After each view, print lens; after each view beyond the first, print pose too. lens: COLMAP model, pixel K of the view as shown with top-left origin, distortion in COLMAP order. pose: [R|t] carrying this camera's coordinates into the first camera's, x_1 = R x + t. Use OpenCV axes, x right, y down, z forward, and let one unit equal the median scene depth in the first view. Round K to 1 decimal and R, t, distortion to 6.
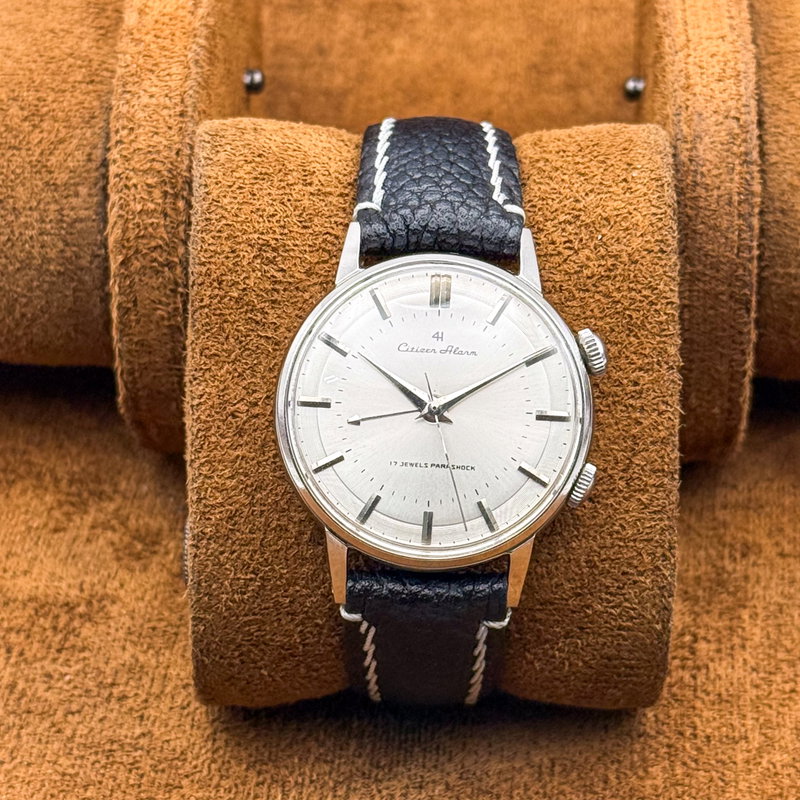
lens RADIAL K [[2521.9, 0, 400.1], [0, 2521.9, 397.4], [0, 0, 1]] dist [-0.032948, 0.566342]
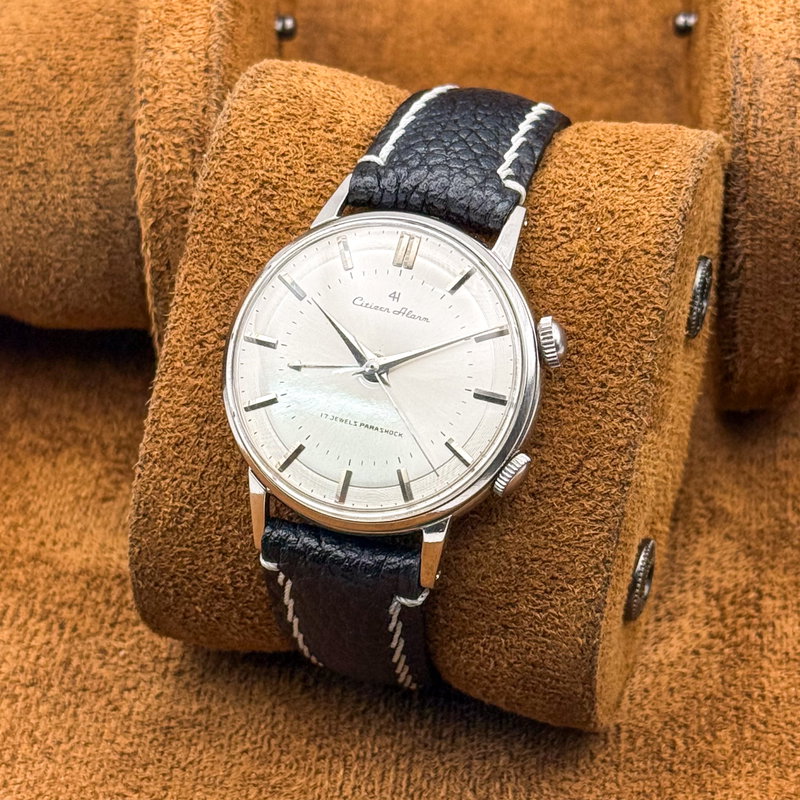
lens RADIAL K [[2521.9, 0, 400.1], [0, 2521.9, 397.4], [0, 0, 1]] dist [-0.032948, 0.566342]
pose [[0.953495, 0.177699, -0.243457, 0.253137], [-0.183754, 0.982970, -0.002201, 0.015315], [0.238919, 0.046835, 0.969909, 0.055497]]
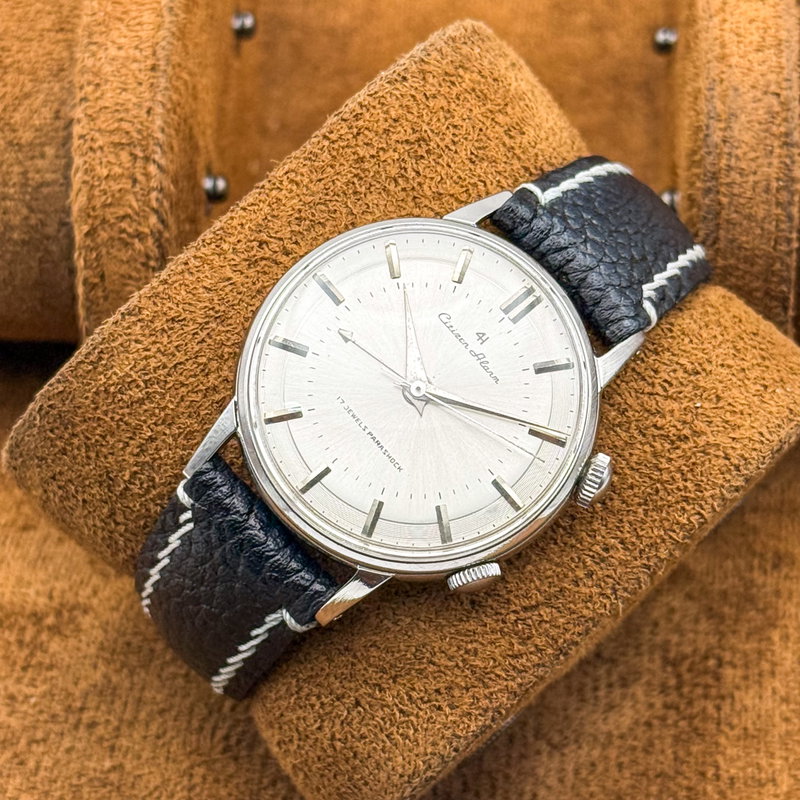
lens RADIAL K [[2521.9, 0, 400.1], [0, 2521.9, 397.4], [0, 0, 1]] dist [-0.032948, 0.566342]
pose [[0.691308, 0.713214, -0.115840, 0.107539], [-0.721946, 0.688397, -0.070031, 0.070183], [0.029797, 0.132043, 0.990796, 0.134135]]
